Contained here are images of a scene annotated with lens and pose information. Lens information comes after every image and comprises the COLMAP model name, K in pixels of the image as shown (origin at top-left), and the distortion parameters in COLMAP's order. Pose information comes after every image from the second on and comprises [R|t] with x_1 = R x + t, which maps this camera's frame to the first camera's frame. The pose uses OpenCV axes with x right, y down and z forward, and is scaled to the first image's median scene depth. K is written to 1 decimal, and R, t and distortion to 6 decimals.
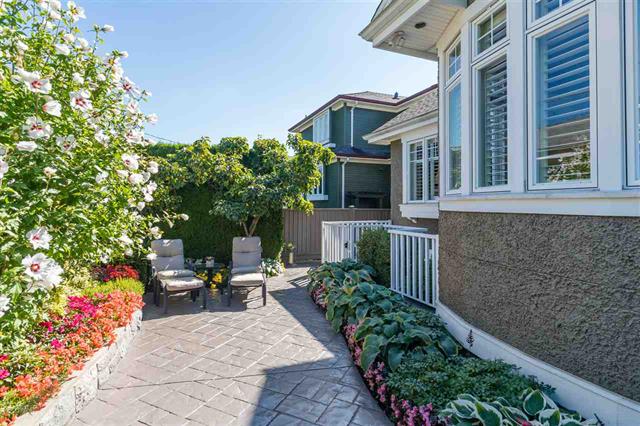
lens RADIAL K [[338.5, 0, 326.2], [0, 338.5, 210.3], [0, 0, 1]] dist [0.000308, 0.000007]
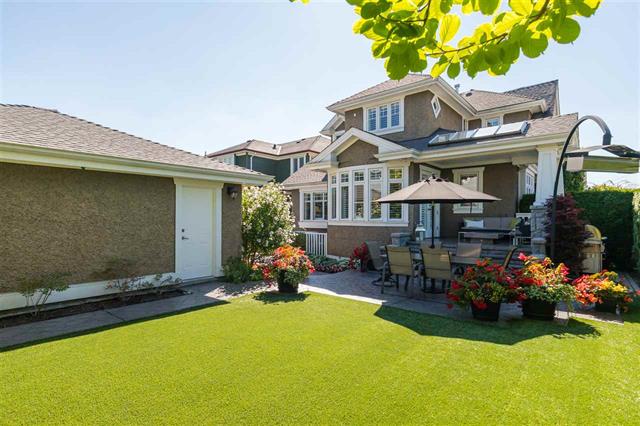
lens RADIAL K [[338.5, 0, 326.2], [0, 338.5, 210.3], [0, 0, 1]] dist [0.000308, 0.000007]
pose [[0.888278, 0.012797, 0.459129, -1.051366], [0.000012, 0.999611, -0.027885, -0.046458], [-0.459307, 0.024775, 0.887932, -1.658522]]
